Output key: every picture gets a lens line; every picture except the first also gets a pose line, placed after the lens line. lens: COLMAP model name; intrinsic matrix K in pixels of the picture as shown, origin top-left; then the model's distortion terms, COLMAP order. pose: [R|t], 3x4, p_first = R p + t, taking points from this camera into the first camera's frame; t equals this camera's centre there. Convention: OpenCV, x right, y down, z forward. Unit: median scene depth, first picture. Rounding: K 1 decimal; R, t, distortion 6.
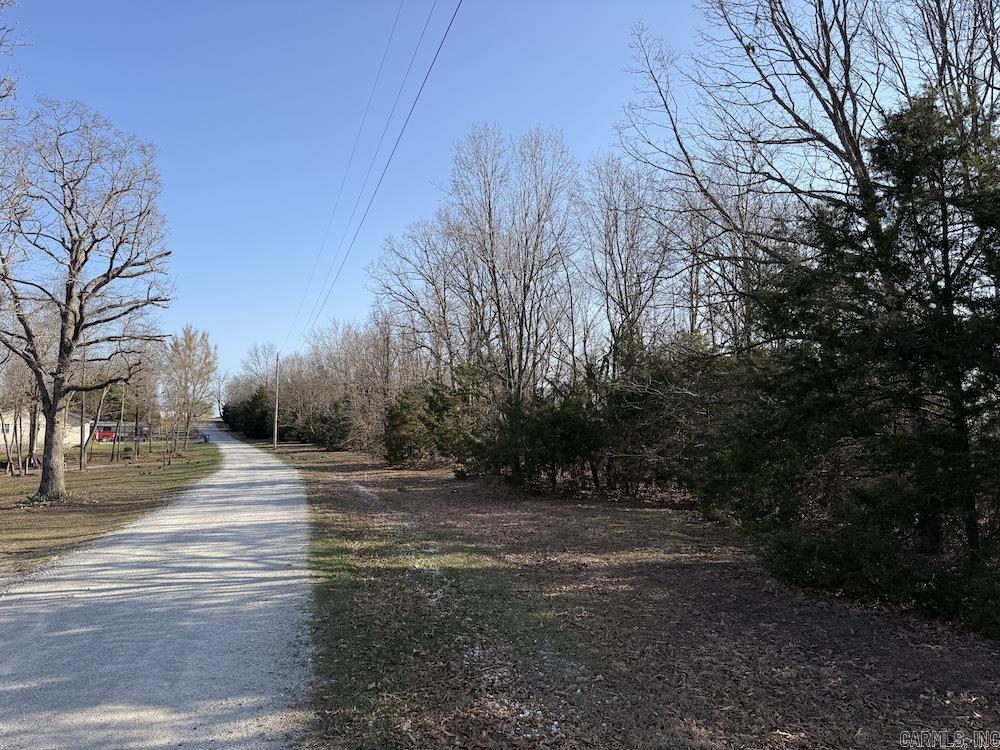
lens RADIAL K [[703.1, 0, 500.0], [0, 703.1, 375.0], [0, 0, 1]] dist [0.044135, -0.045111]
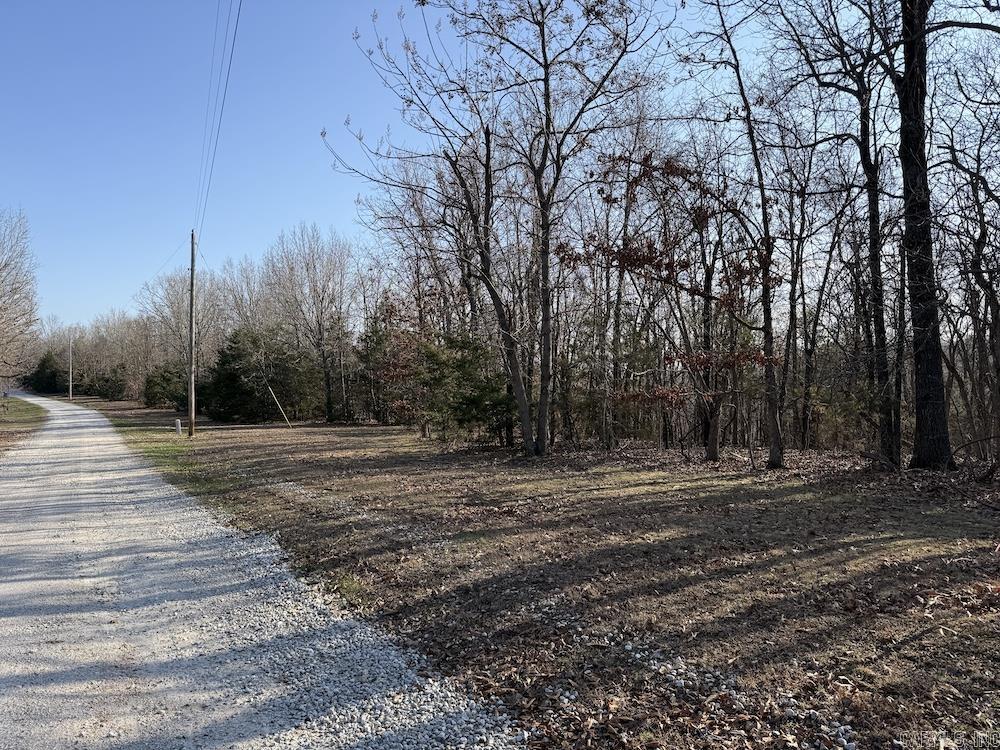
lens RADIAL K [[703.1, 0, 500.0], [0, 703.1, 375.0], [0, 0, 1]] dist [0.044135, -0.045111]
pose [[0.964287, -0.002991, 0.264842, 0.154333], [-0.015906, 0.997478, 0.069177, -0.064278], [-0.264381, -0.070919, 0.961807, -0.656559]]
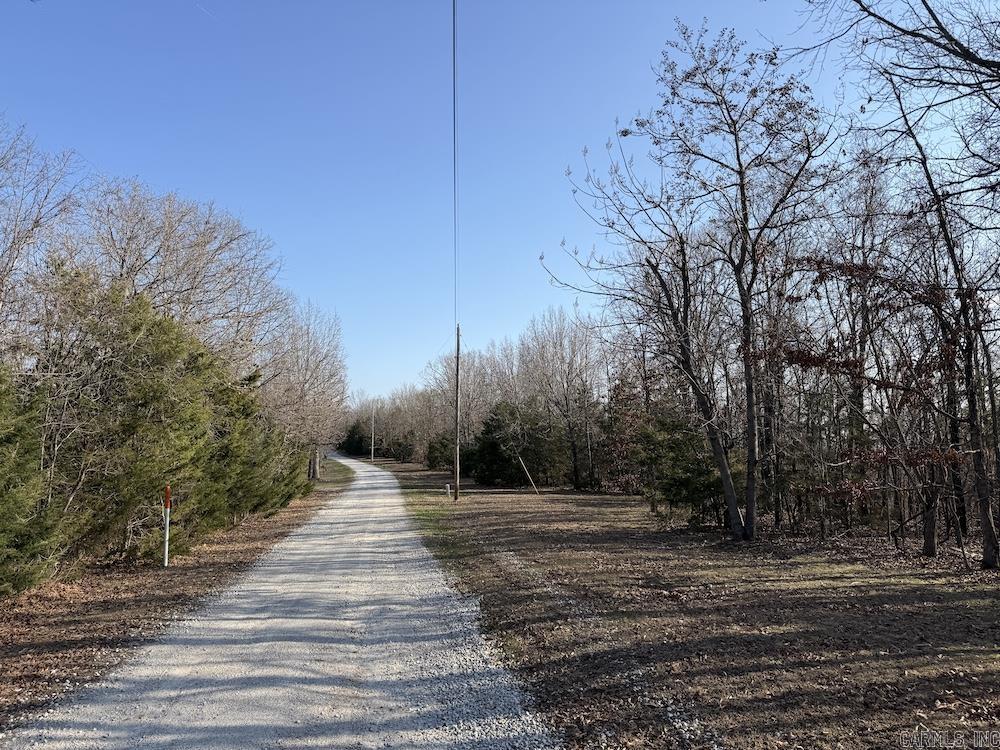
lens RADIAL K [[696.6, 0, 500.0], [0, 696.6, 375.0], [0, 0, 1]] dist [0.198086, -0.336774]
pose [[0.994967, -0.014107, -0.099205, 0.169152], [0.012397, 0.999764, -0.017836, -0.073902], [0.099433, 0.016517, 0.994907, -0.686179]]
